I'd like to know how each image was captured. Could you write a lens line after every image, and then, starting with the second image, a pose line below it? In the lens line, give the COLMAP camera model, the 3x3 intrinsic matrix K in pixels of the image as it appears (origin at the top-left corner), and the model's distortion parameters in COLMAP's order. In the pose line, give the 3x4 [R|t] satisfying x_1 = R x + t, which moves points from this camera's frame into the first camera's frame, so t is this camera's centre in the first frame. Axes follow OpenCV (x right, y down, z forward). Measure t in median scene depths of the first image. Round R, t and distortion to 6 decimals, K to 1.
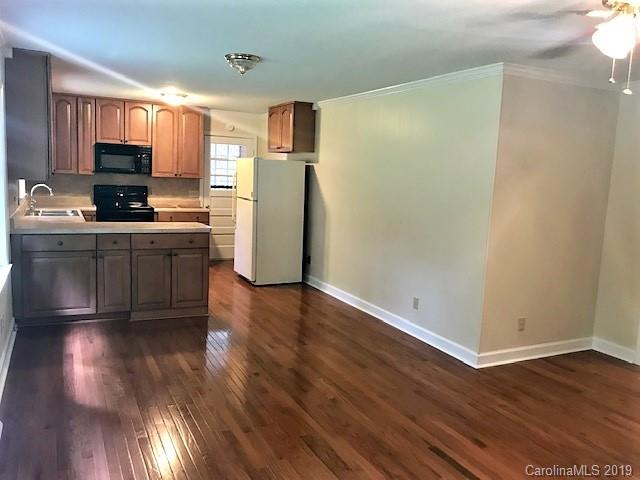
lens RADIAL K [[526.8, 0, 320.0], [0, 526.8, 240.0], [0, 0, 1]] dist [0.026241, 0.001344]
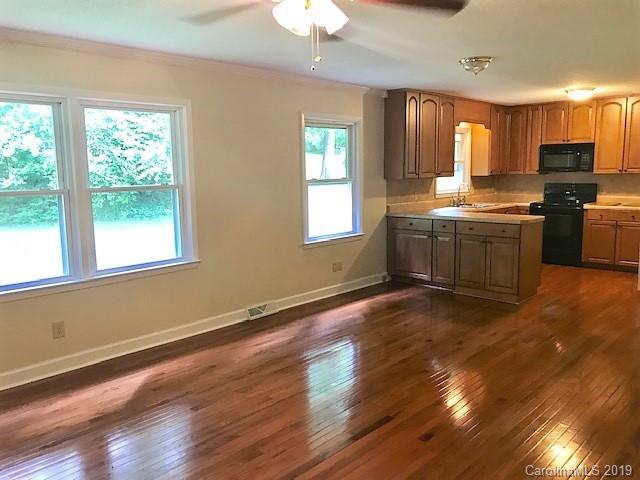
lens RADIAL K [[526.8, 0, 320.0], [0, 526.8, 240.0], [0, 0, 1]] dist [0.026241, 0.001344]
pose [[0.355591, 0.077502, -0.931423, 0.451260], [-0.091169, 0.994680, 0.047960, 0.002076], [0.930184, 0.067863, 0.360765, 0.189088]]
